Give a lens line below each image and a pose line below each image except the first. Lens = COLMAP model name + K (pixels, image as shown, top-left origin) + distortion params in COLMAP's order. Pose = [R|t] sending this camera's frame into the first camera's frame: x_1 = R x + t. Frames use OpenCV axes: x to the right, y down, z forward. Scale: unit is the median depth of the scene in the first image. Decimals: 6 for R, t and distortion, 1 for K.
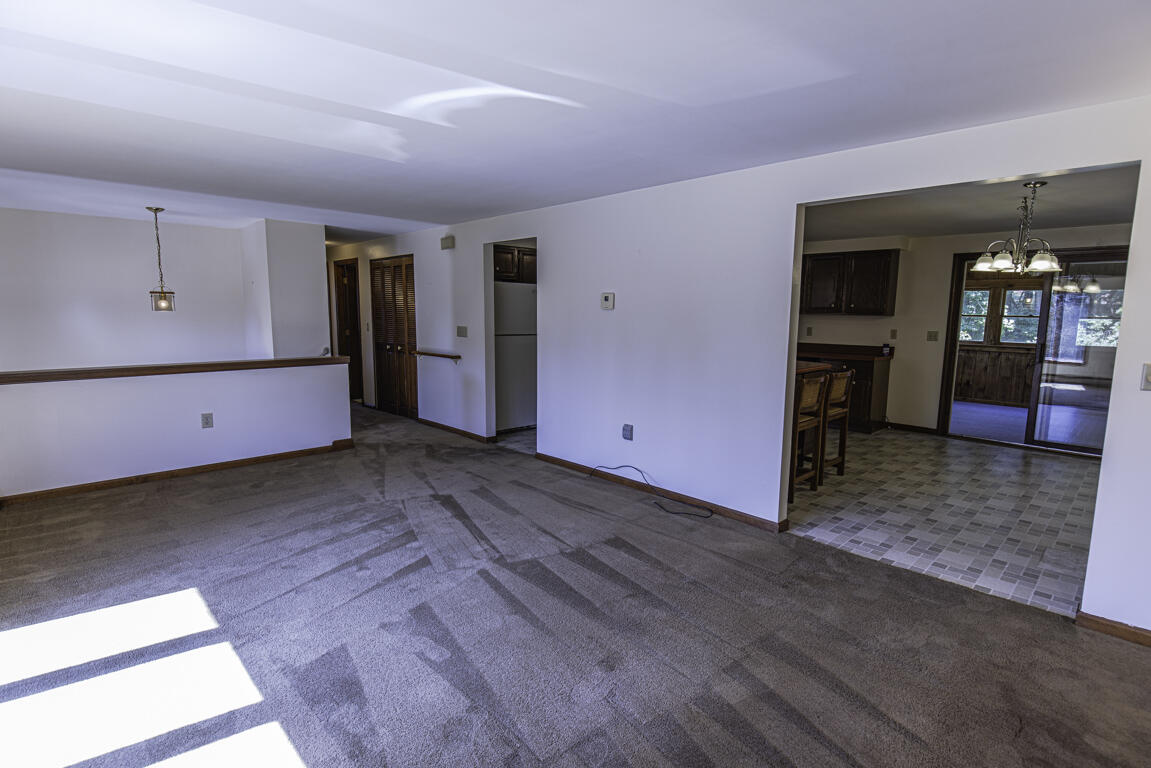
lens RADIAL K [[562.4, 0, 584.8], [0, 562.4, 385.5], [0, 0, 1]] dist [0.007015, 0.000620]
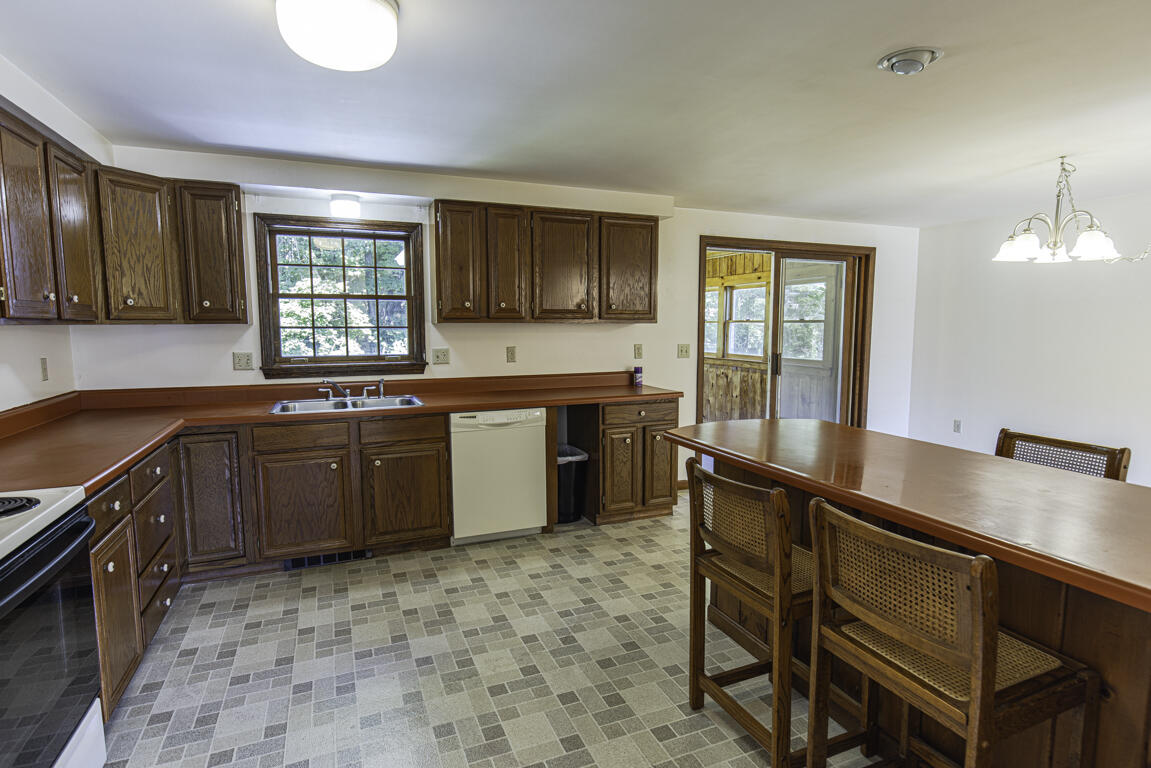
lens RADIAL K [[600.5, 0, 580.1], [0, 600.5, 379.0], [0, 0, 1]] dist [0.004862, 0.001481]
pose [[0.382694, -0.101531, 0.918279, -0.147208], [0.128976, 0.990081, 0.055720, -0.138846], [-0.914828, 0.097112, 0.391994, 1.040081]]
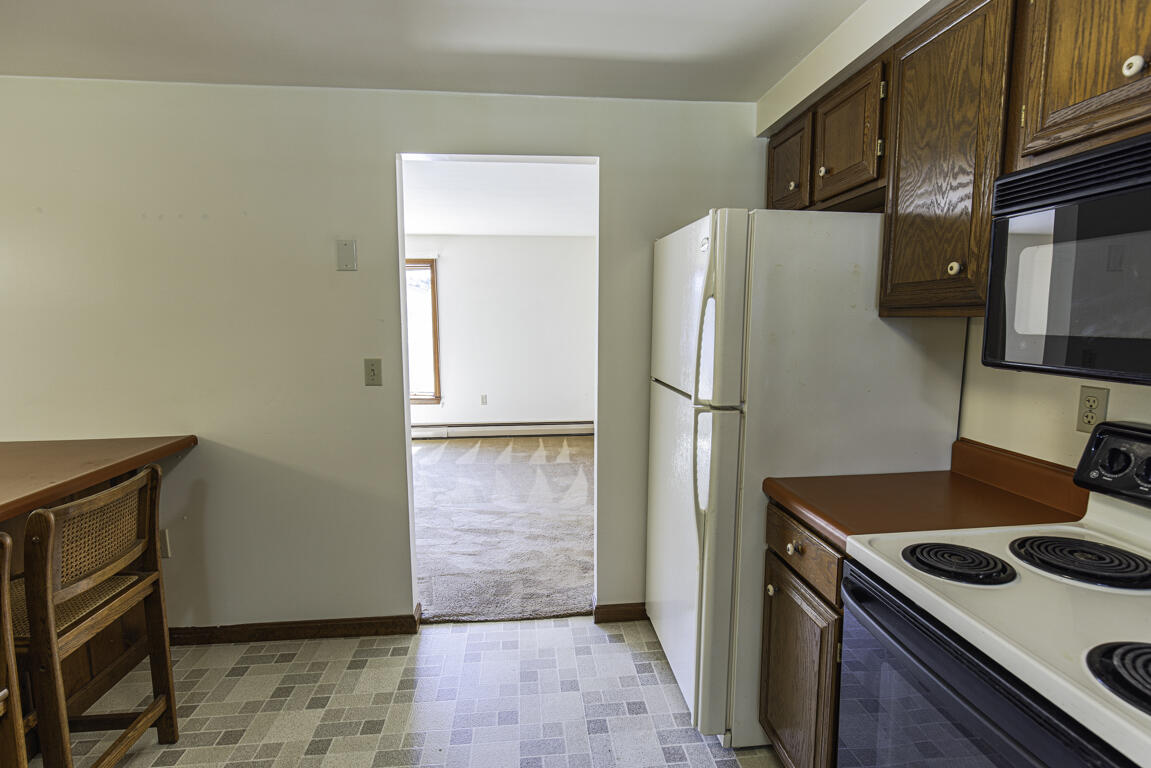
lens RADIAL K [[600.5, 0, 576.9], [0, 600.5, 383.7], [0, 0, 1]] dist [0.004862, 0.001481]
pose [[-0.645987, 0.075440, -0.759611, 0.216585], [-0.106649, 0.976425, 0.187668, -0.181609], [0.755861, 0.202243, -0.622713, 1.401603]]
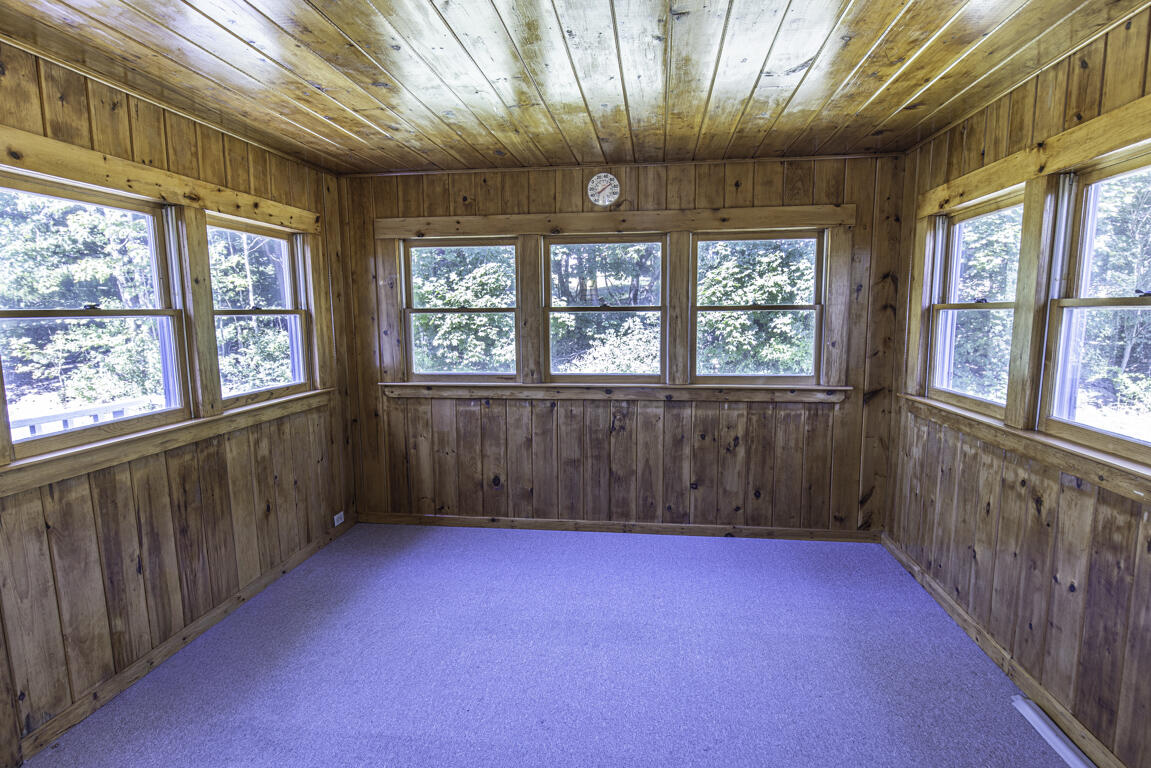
lens RADIAL K [[600.5, 0, 579.3], [0, 600.5, 386.2], [0, 0, 1]] dist [0.004862, 0.001481]
pose [[0.791561, -0.100065, 0.602842, 0.872646], [0.103586, 0.994197, 0.029012, -0.139067], [-0.602247, 0.039481, 0.797333, 1.146035]]
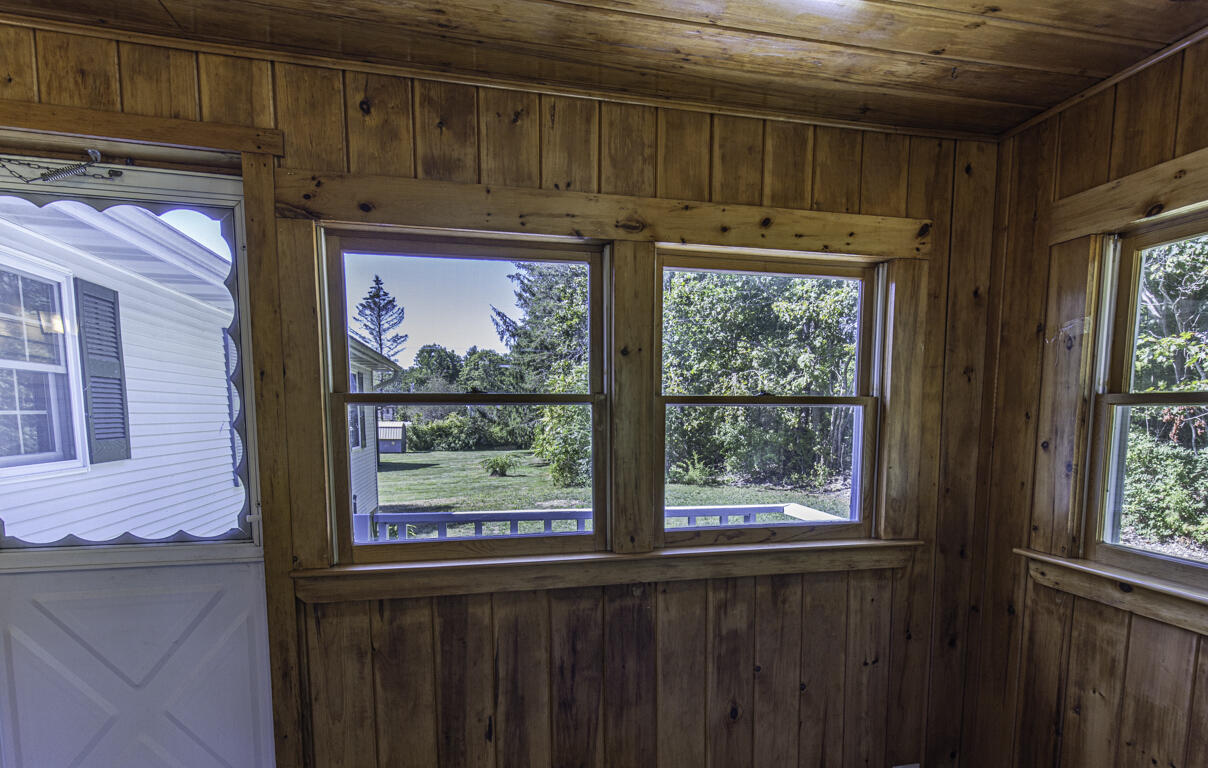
lens RADIAL K [[641.0, 0, 626.5], [0, 641.0, 477.5], [0, 0, 1]] dist [0.005708, 0.000683]
pose [[0.850412, 0.042677, -0.524383, 1.120918], [-0.060387, 0.998035, -0.016707, -0.168442], [0.522640, 0.045873, 0.851318, 1.431185]]
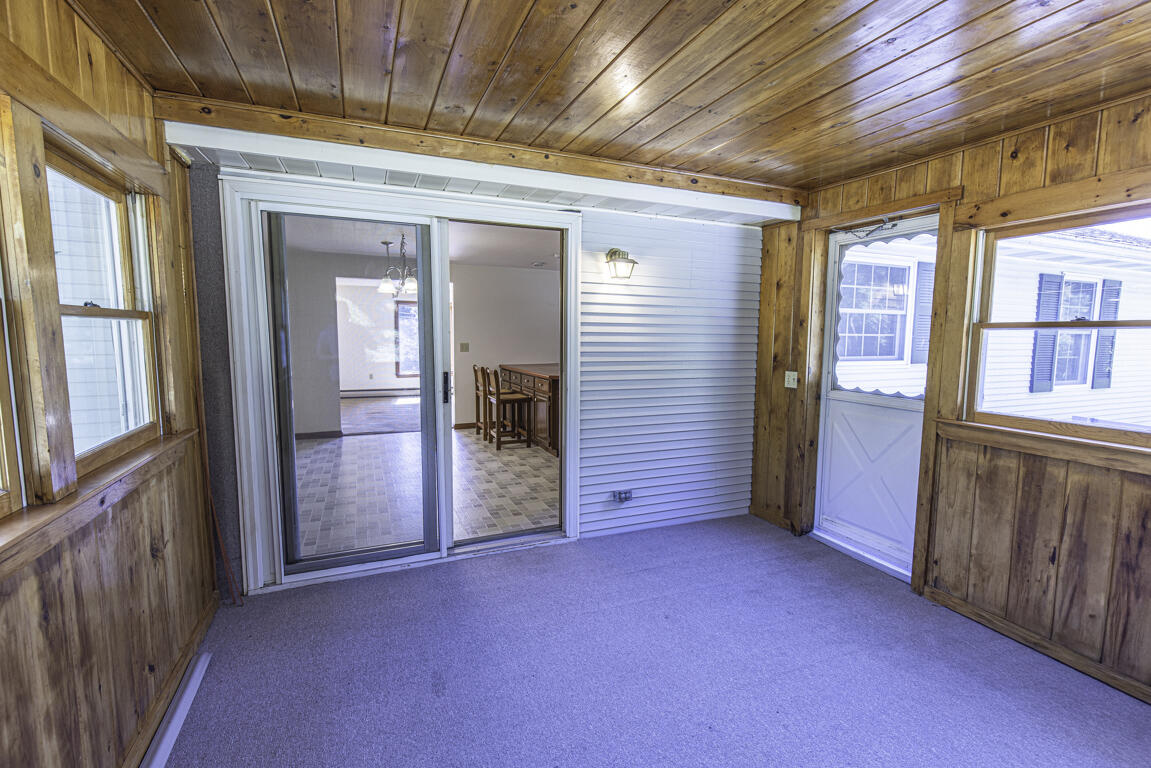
lens RADIAL K [[516.7, 0, 577.5], [0, 516.7, 383.6], [0, 0, 1]] dist [0.008188, 0.000475]
pose [[-0.375195, 0.073034, -0.924064, 1.394254], [-0.138060, 0.981369, 0.133620, -0.167386], [0.916607, 0.177710, -0.358121, 1.479880]]
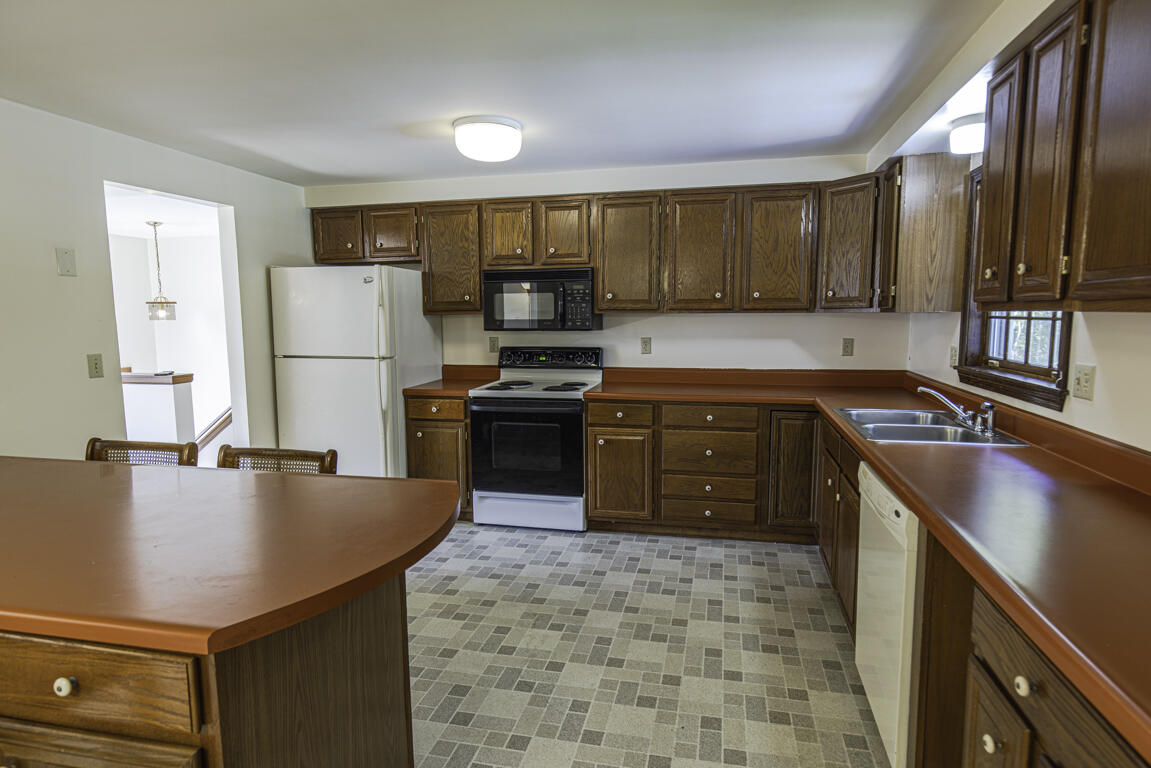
lens RADIAL K [[630.2, 0, 588.8], [0, 630.2, 383.2], [0, 0, 1]] dist [0.005095, -0.000123]
pose [[0.538065, 0.077946, -0.839291, 0.674507], [-0.098315, 0.994722, 0.029352, -0.129029], [0.837150, 0.066722, 0.542889, 1.046257]]
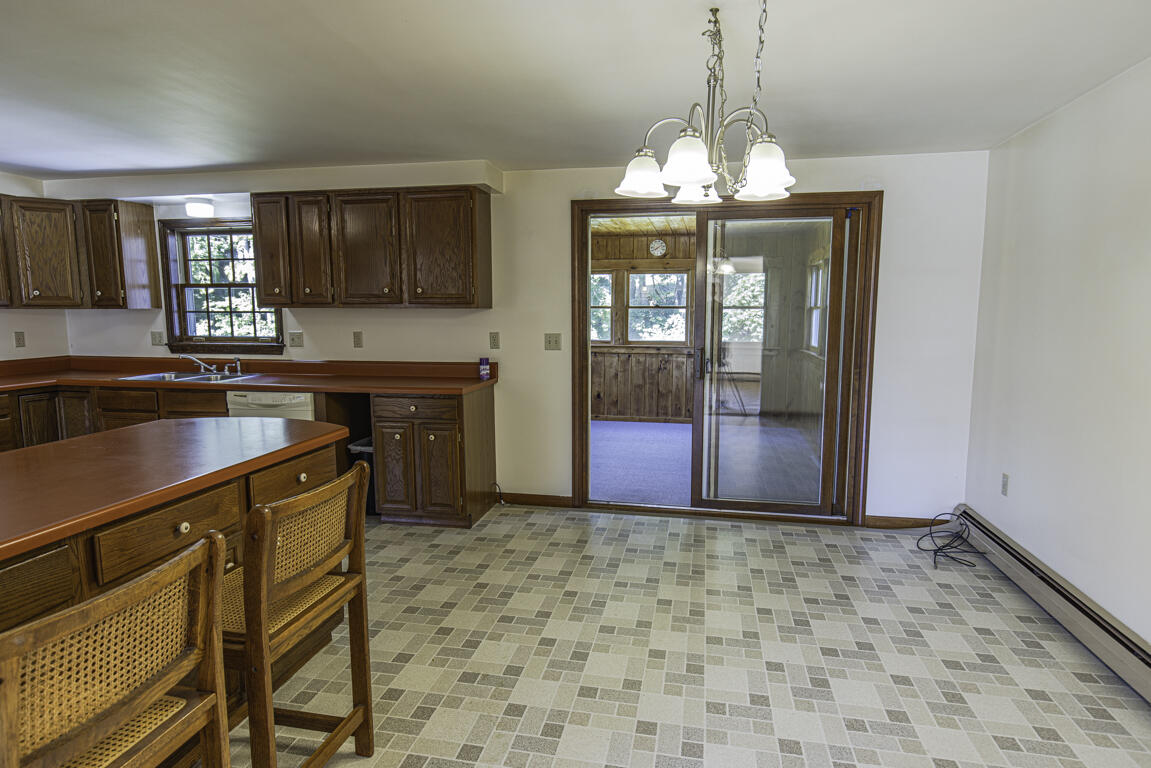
lens RADIAL K [[630.2, 0, 576.1], [0, 630.2, 386.6], [0, 0, 1]] dist [0.005095, -0.000123]
pose [[0.833776, -0.082580, 0.545892, 0.348319], [0.085456, 0.996138, 0.020168, -0.066129], [-0.545449, 0.029834, 0.837613, 0.556741]]
